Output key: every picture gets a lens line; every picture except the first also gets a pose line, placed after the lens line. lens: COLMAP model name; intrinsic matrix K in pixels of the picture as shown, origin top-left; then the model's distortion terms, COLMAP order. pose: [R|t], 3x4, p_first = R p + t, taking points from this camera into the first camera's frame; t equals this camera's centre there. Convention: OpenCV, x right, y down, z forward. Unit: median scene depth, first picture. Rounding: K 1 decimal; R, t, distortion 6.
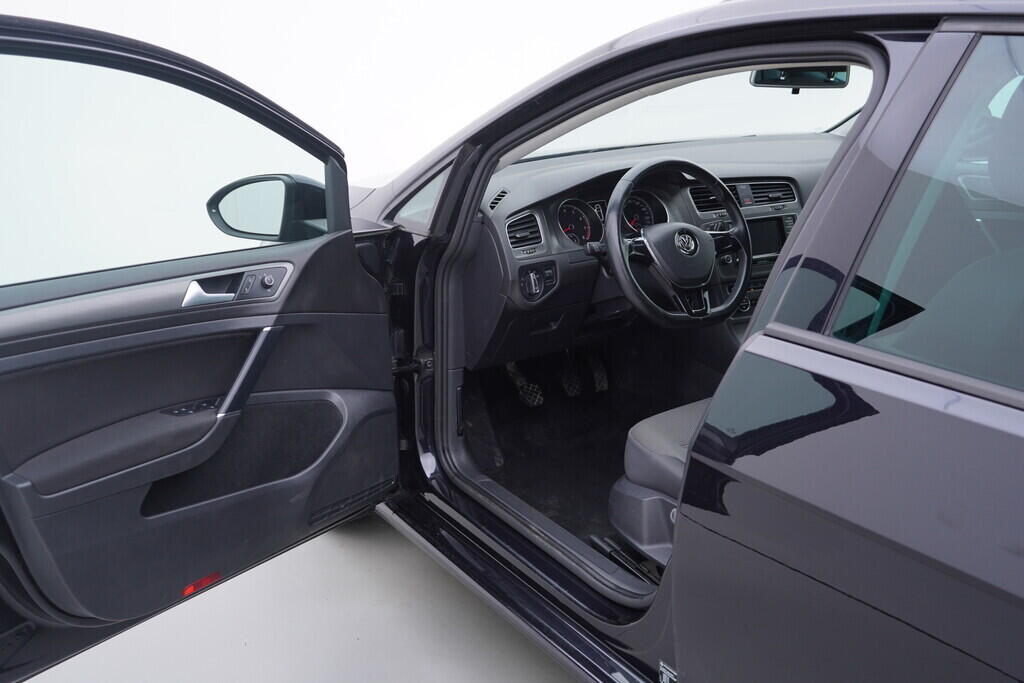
lens RADIAL K [[1044.6, 0, 526.7], [0, 1044.6, 344.3], [0, 0, 1]] dist [-0.005321, 0.020348]
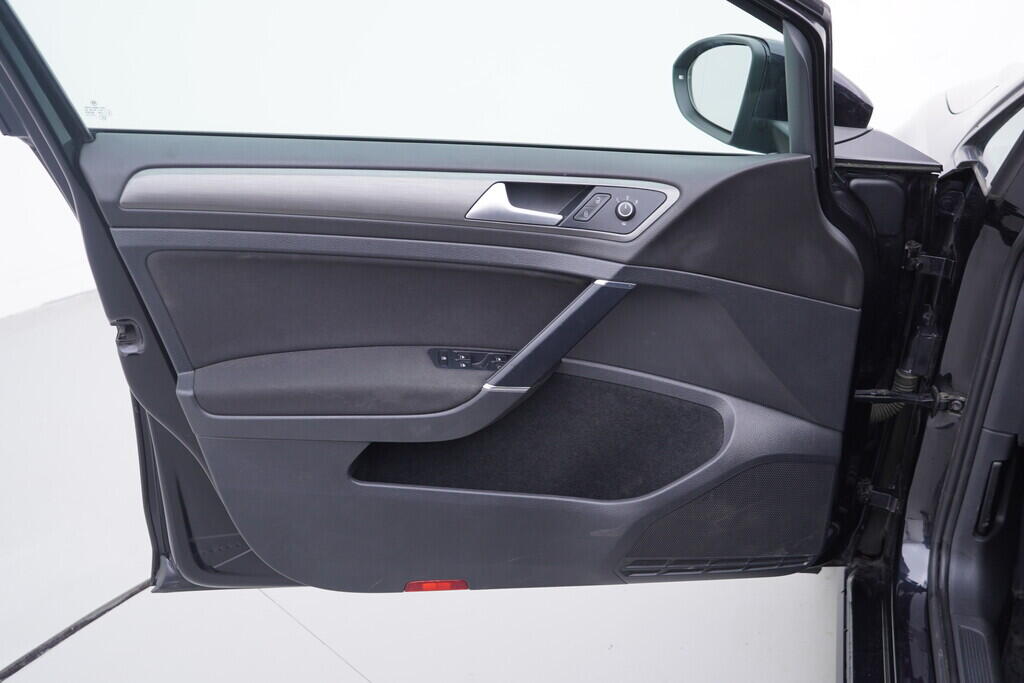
lens RADIAL K [[1044.6, 0, 526.7], [0, 1044.6, 344.3], [0, 0, 1]] dist [-0.005321, 0.020348]
pose [[0.653356, 0.352005, -0.670238, 0.159205], [-0.238473, 0.935950, 0.259090, -0.132179], [0.718510, -0.009444, 0.695452, 0.523082]]
